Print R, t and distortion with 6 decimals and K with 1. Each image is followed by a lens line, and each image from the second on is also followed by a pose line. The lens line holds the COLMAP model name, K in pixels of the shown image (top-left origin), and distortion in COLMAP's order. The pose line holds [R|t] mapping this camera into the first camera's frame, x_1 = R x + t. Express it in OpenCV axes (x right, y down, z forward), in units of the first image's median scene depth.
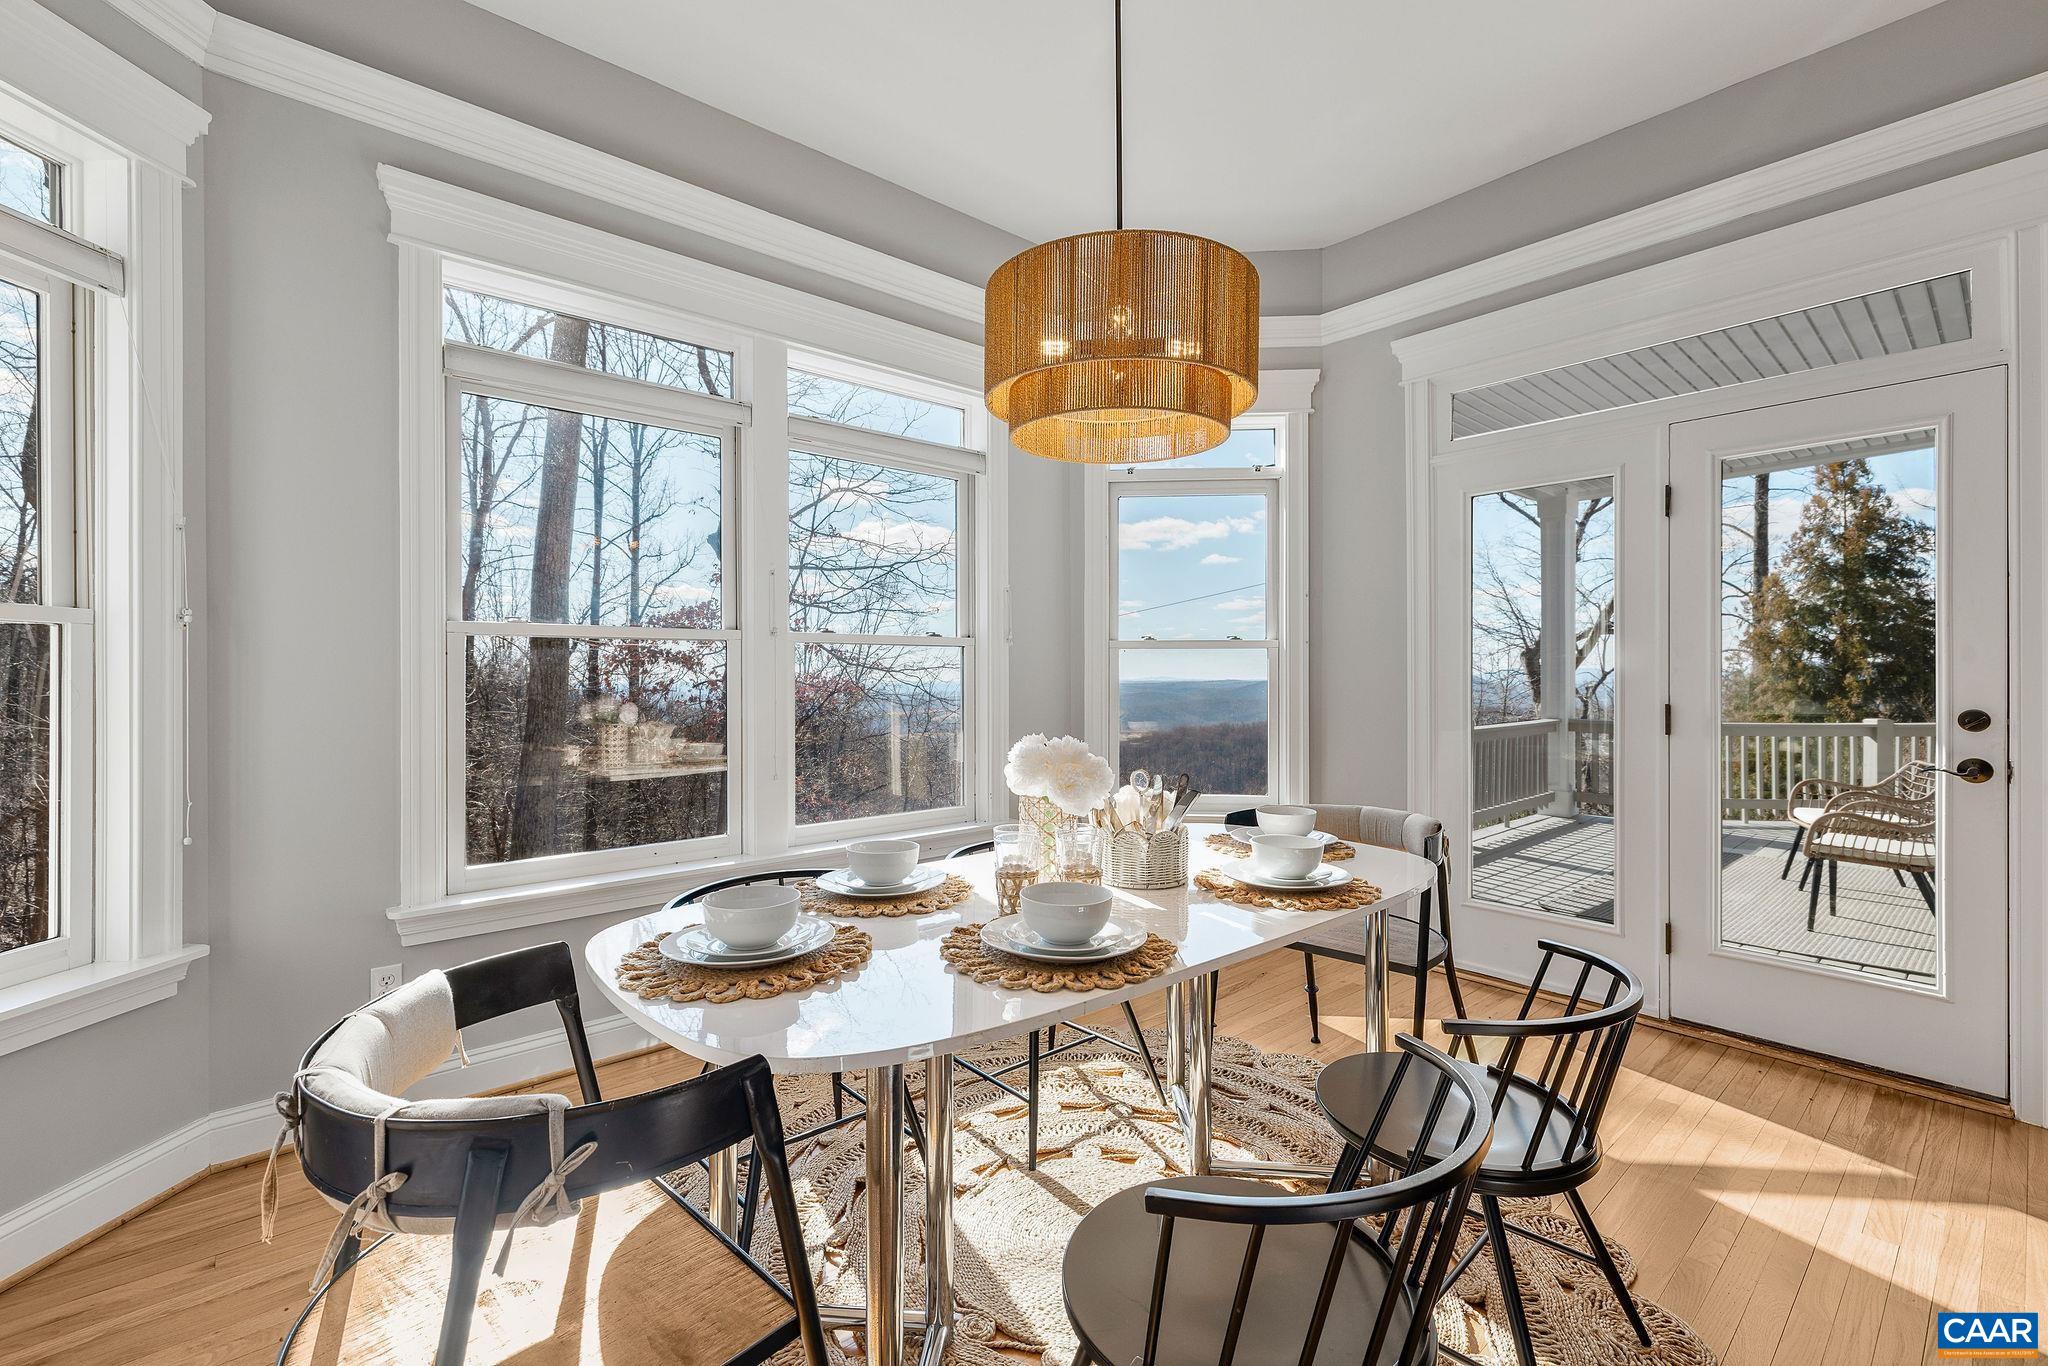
lens RADIAL K [[881.0, 0, 1022.3], [0, 881.0, 672.4], [0, 0, 1]] dist [0.013575, 0.000047]
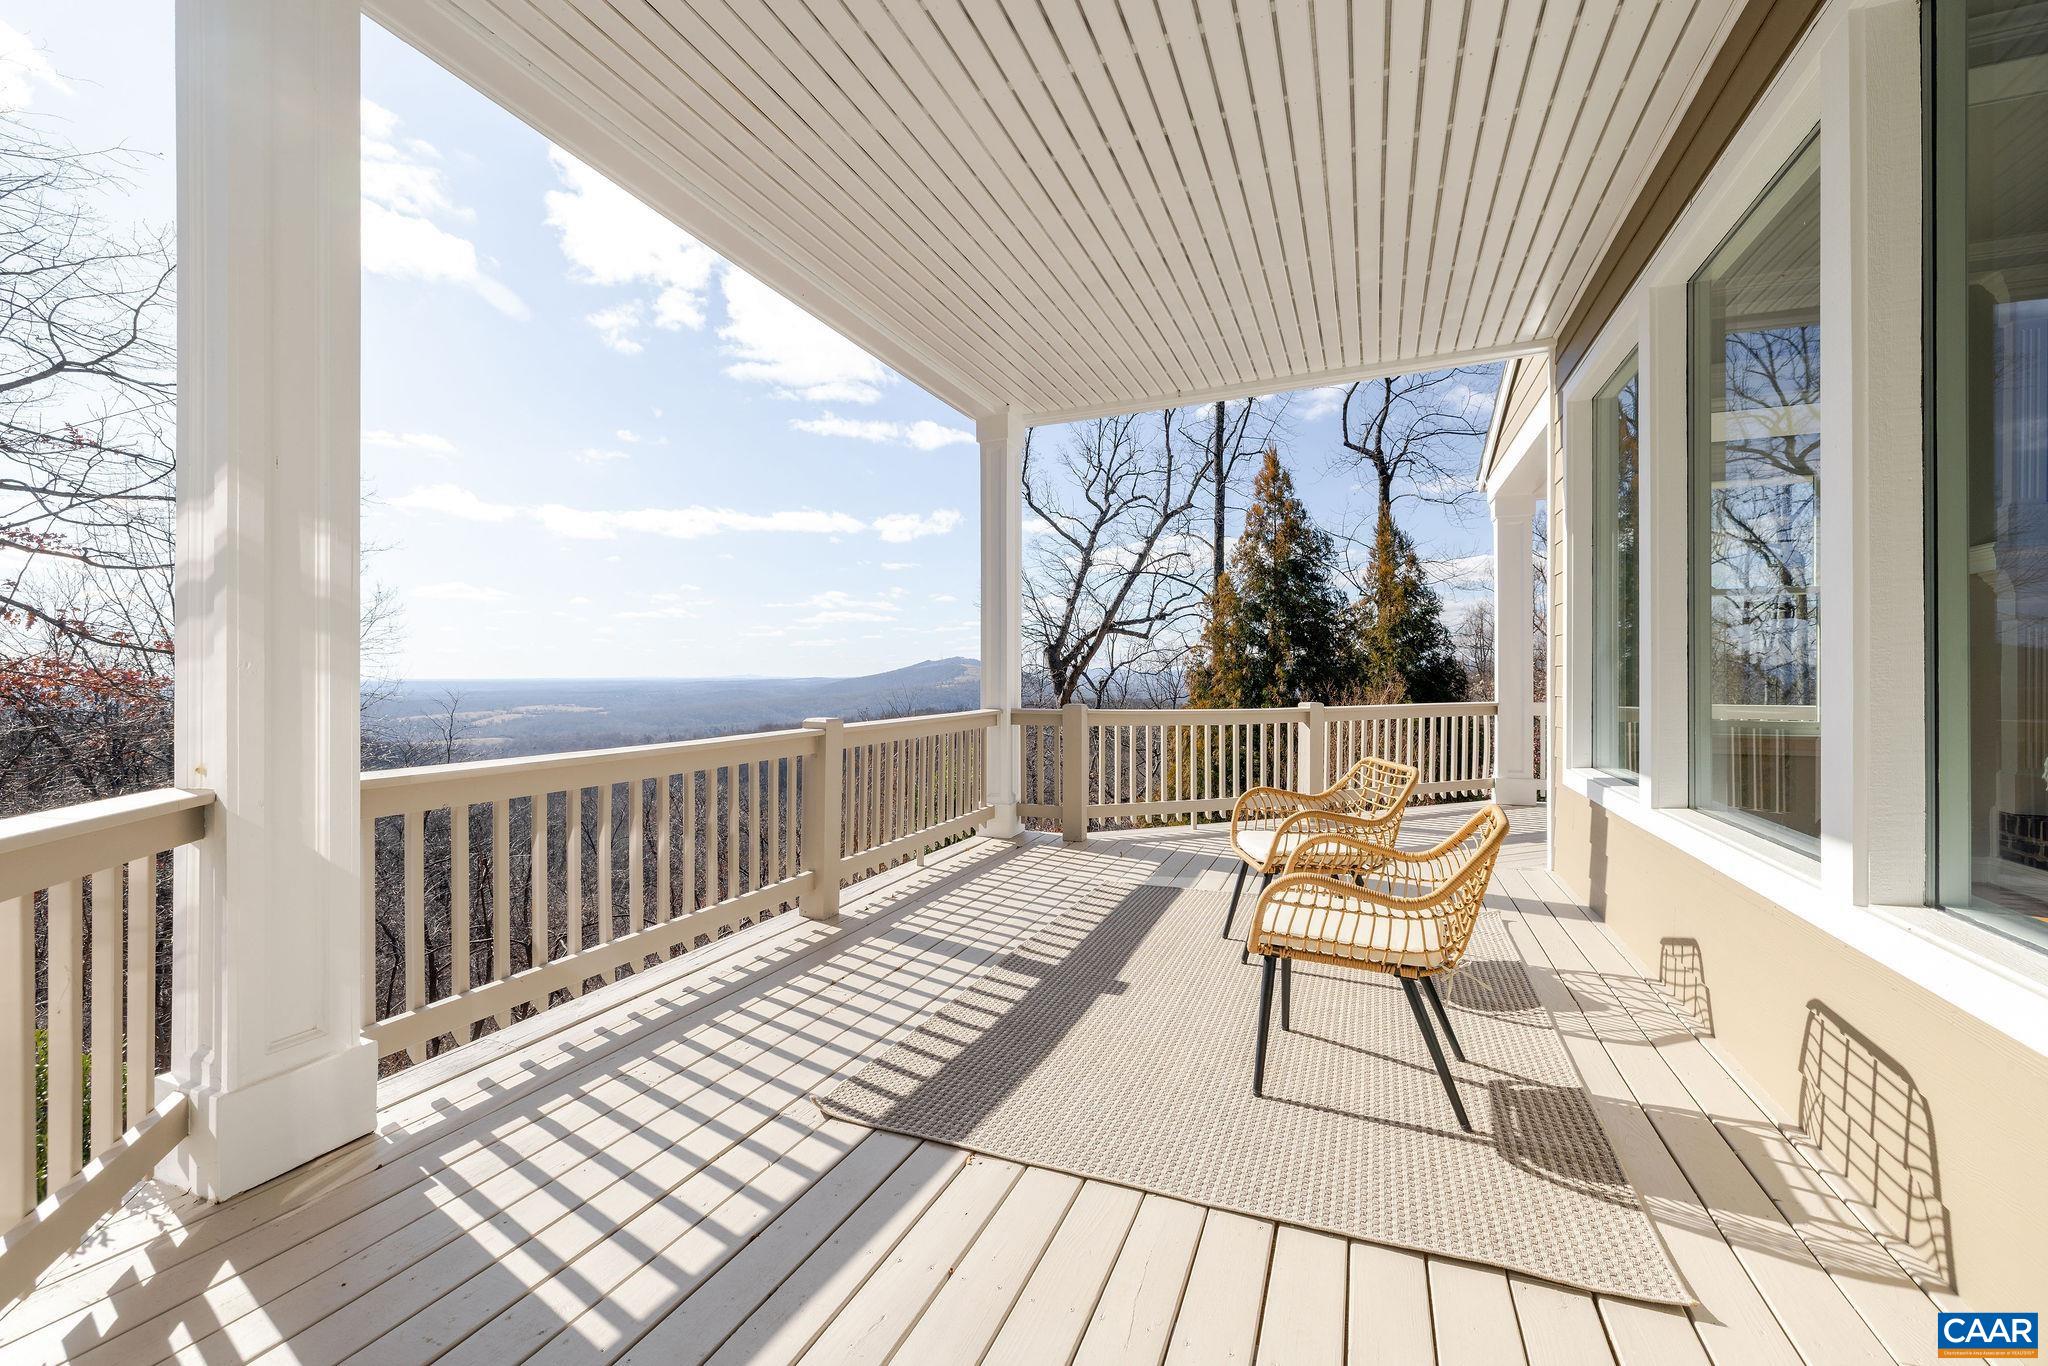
lens RADIAL K [[859.2, 0, 1015.5], [0, 859.2, 674.8], [0, 0, 1]] dist [0.001706, 0.000019]
pose [[0.896761, 0.001927, 0.442511, 0.150215], [-0.004500, 0.999979, 0.004766, 0.010284], [-0.442492, -0.006265, 0.896750, 0.172490]]
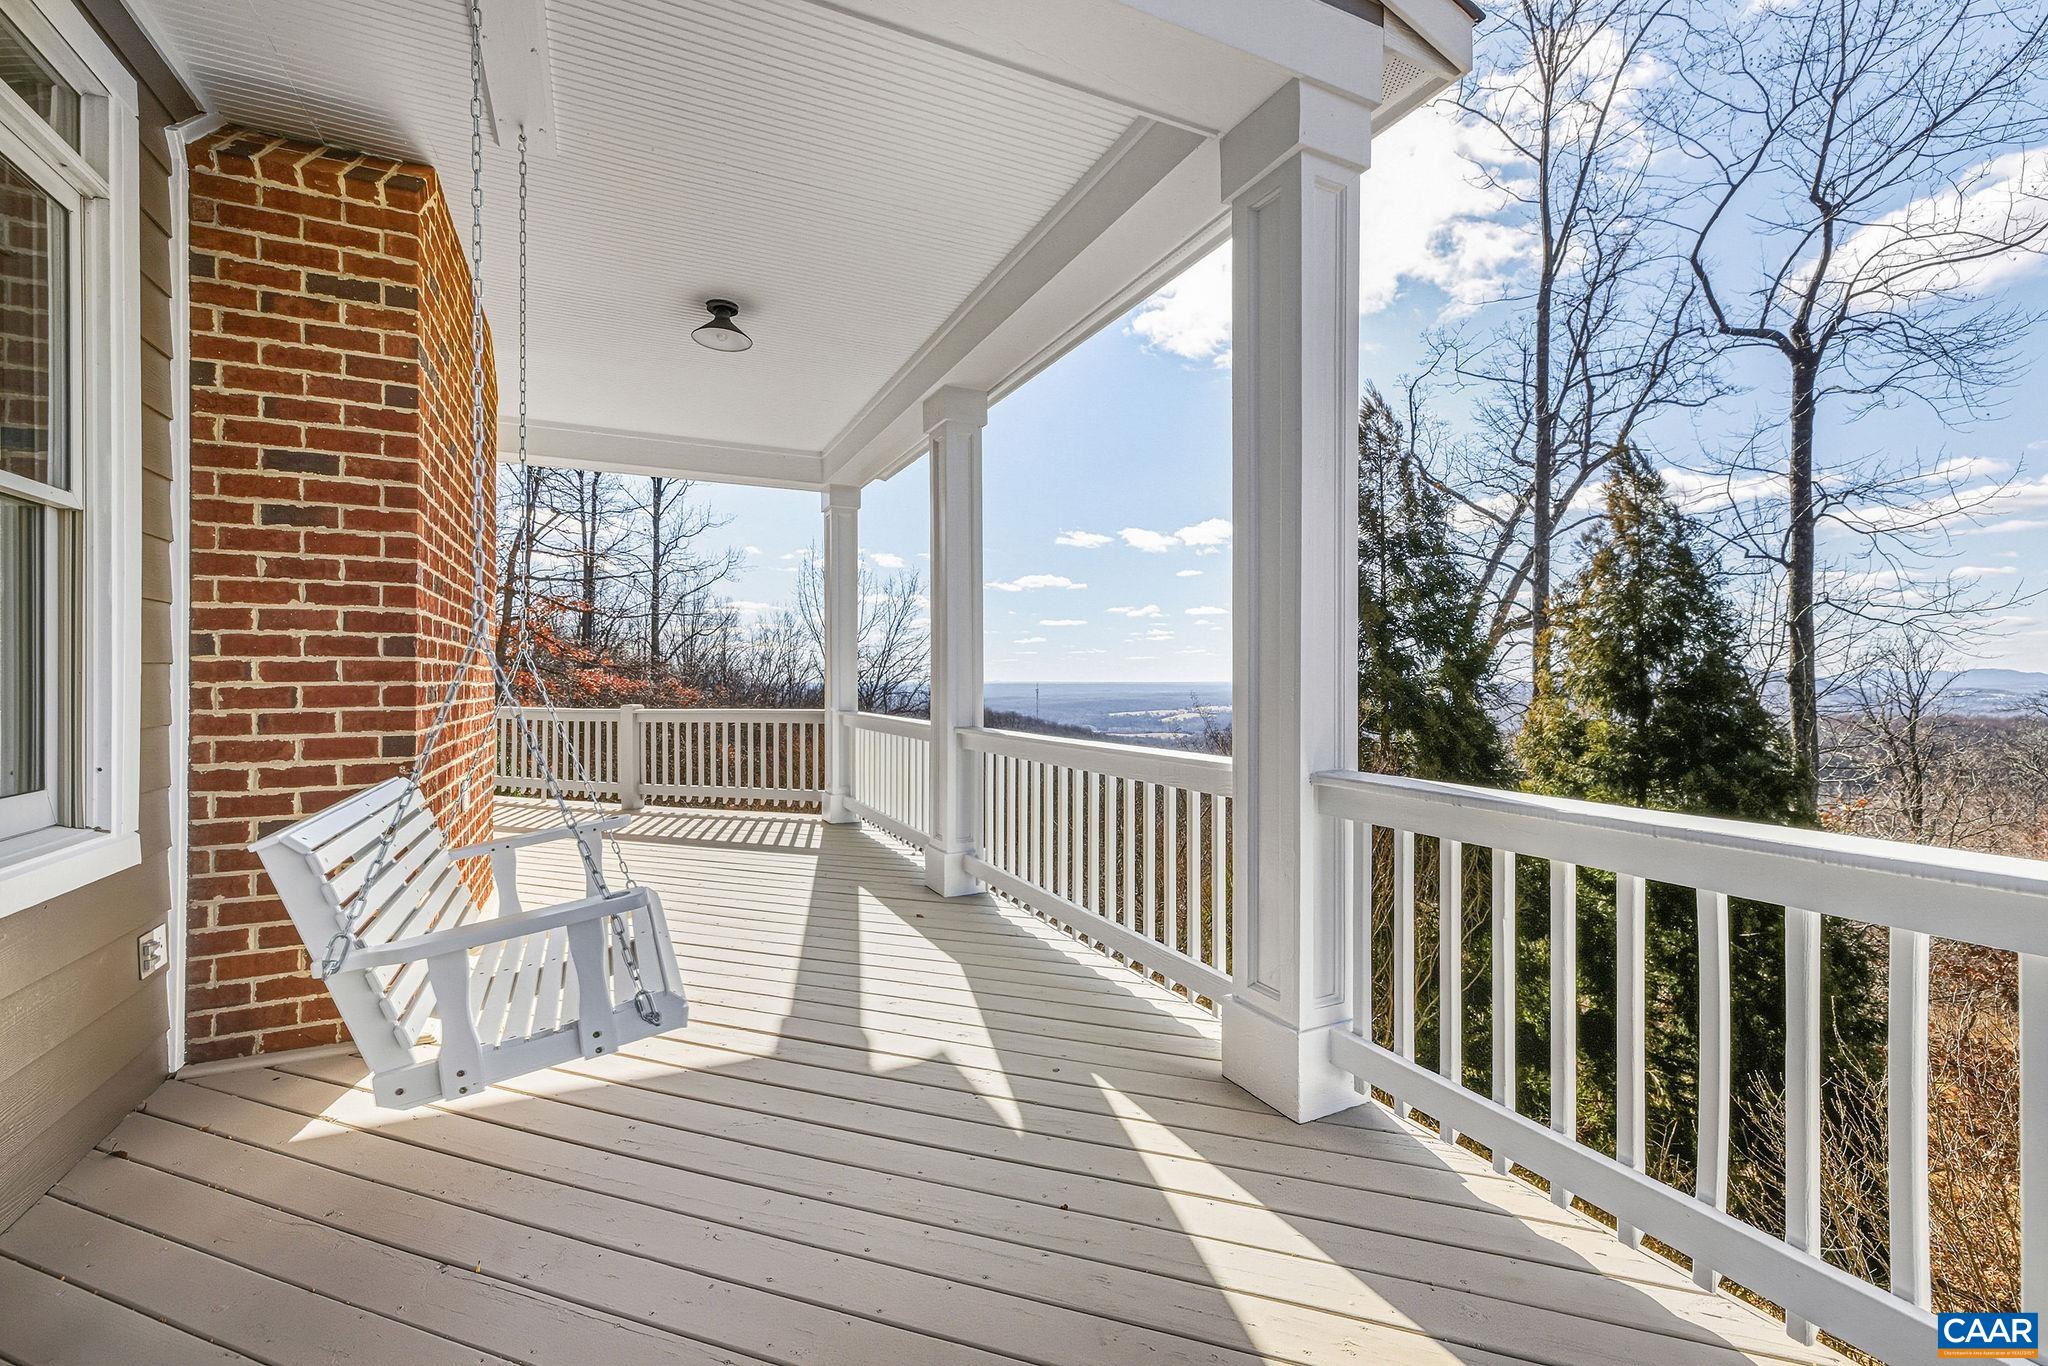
lens RADIAL K [[859.2, 0, 1015.5], [0, 859.2, 674.8], [0, 0, 1]] dist [0.001706, 0.000019]
pose [[0.962872, -0.003161, -0.269940, 0.800952], [0.003072, 0.999995, -0.000753, 0.011874], [0.269941, -0.000104, 0.962877, 0.083013]]
